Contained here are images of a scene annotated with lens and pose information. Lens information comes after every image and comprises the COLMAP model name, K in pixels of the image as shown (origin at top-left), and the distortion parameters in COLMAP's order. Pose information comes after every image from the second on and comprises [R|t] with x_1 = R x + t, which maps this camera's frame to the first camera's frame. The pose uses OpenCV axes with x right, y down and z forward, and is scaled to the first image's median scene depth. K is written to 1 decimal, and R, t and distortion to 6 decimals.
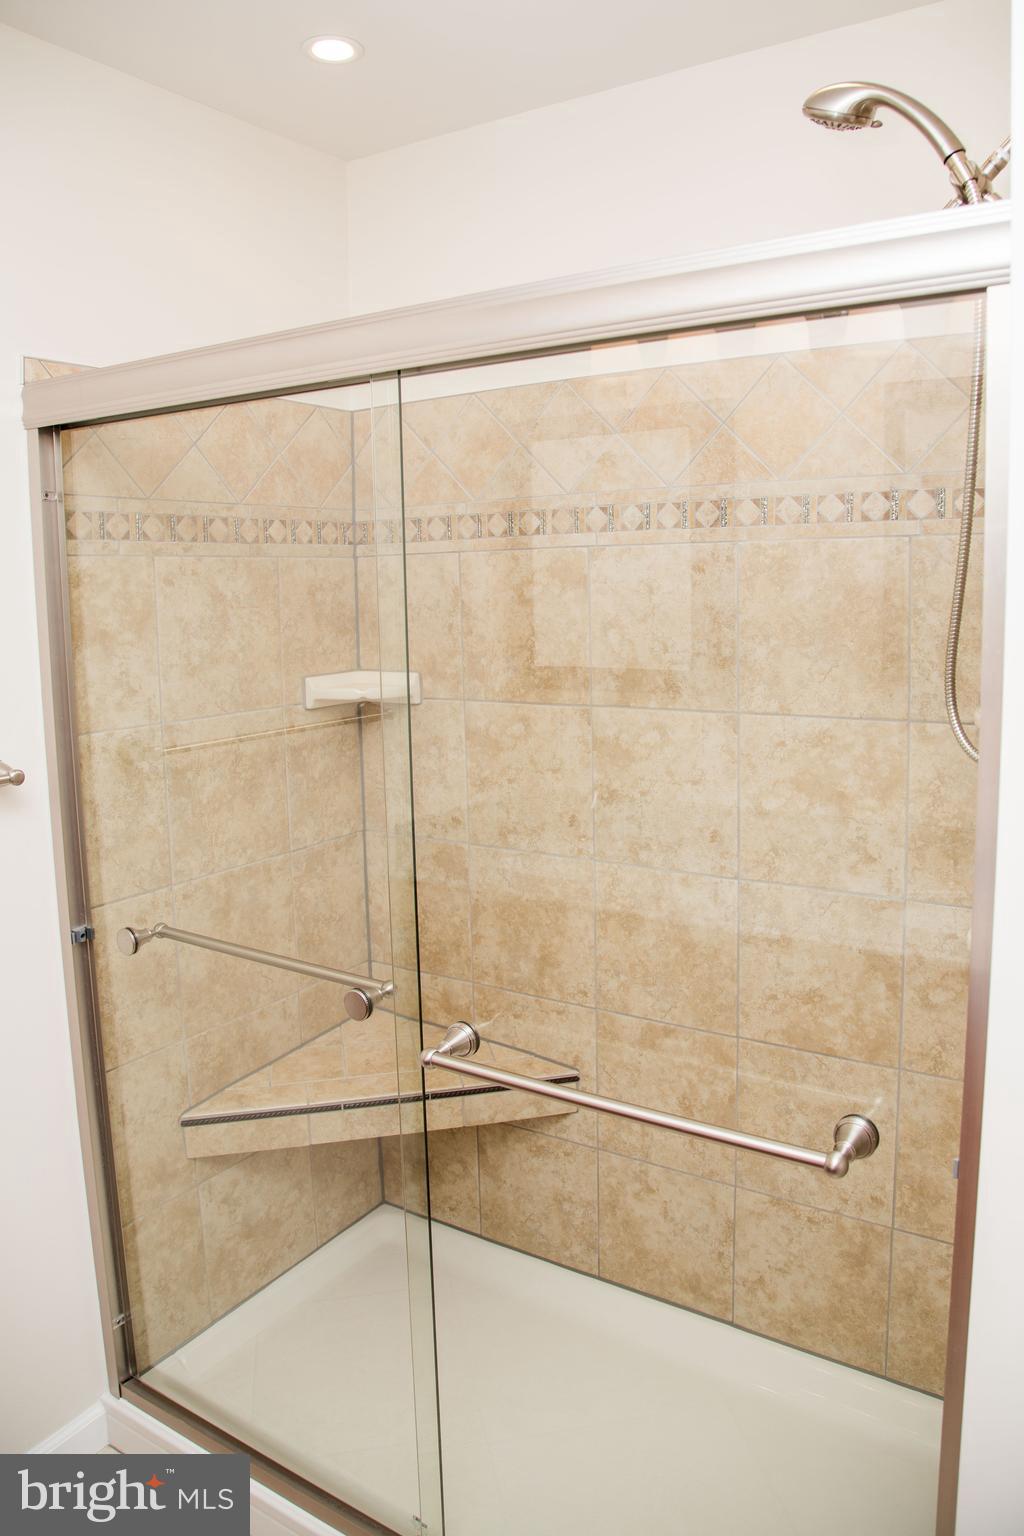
lens RADIAL K [[1128.1, 0, 544.9], [0, 1128.1, 718.7], [0, 0, 1]] dist [-0.098036, 0.038709]
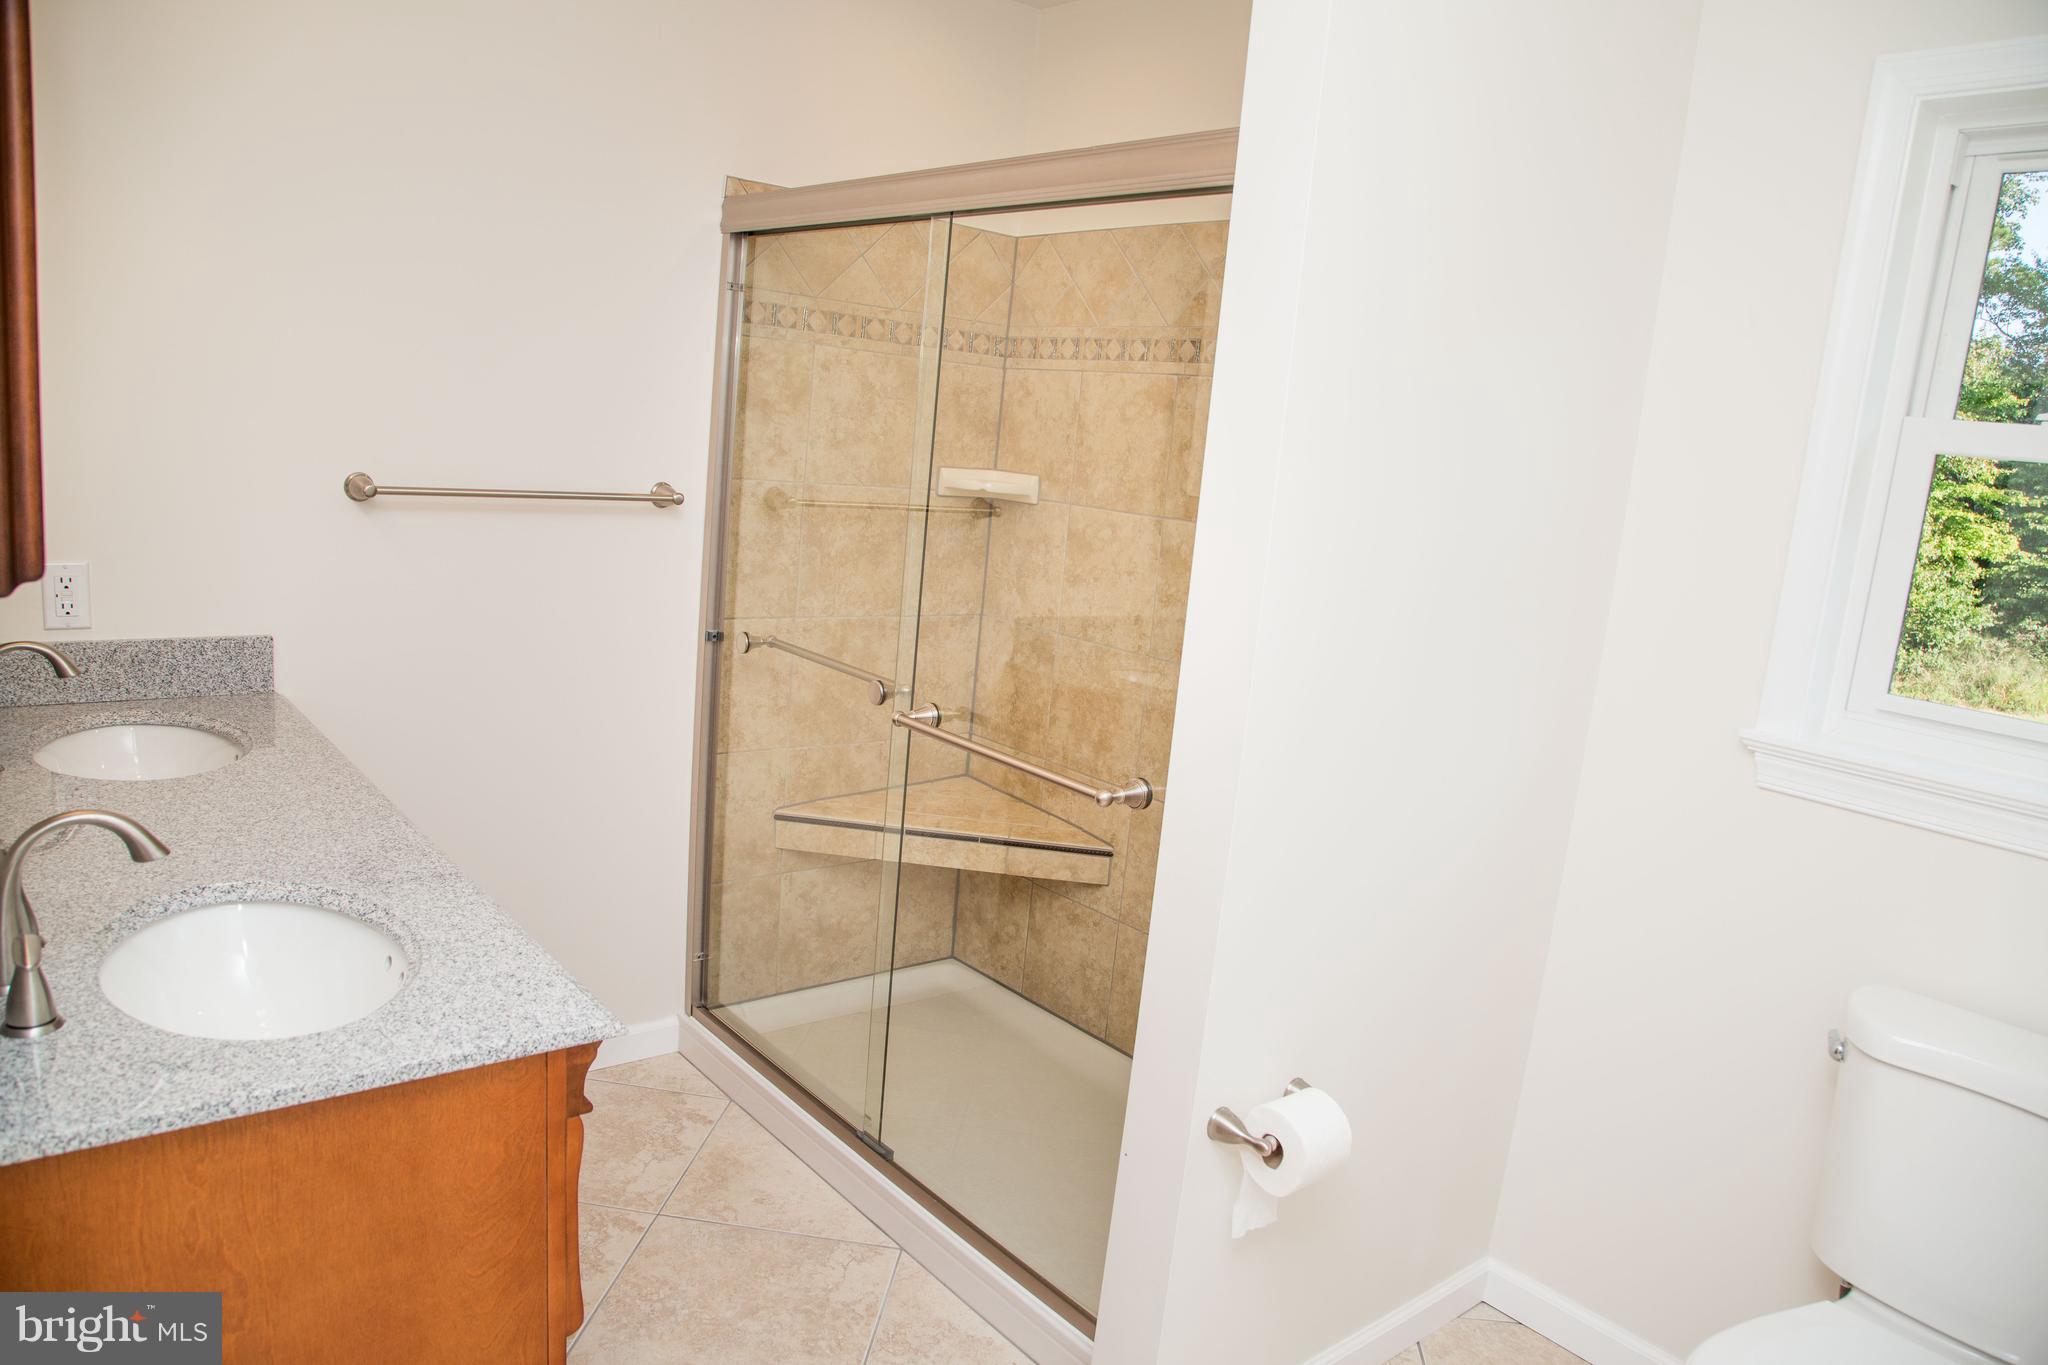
lens RADIAL K [[1412.2, 0, 1021.7], [0, 1412.2, 686.8], [0, 0, 1]] dist [-0.104896, 0.053926]
pose [[0.944229, 0.161499, -0.286966, 0.330552], [-0.148104, 0.986635, 0.067940, 0.078594], [0.294103, -0.021650, 0.955528, -0.372225]]
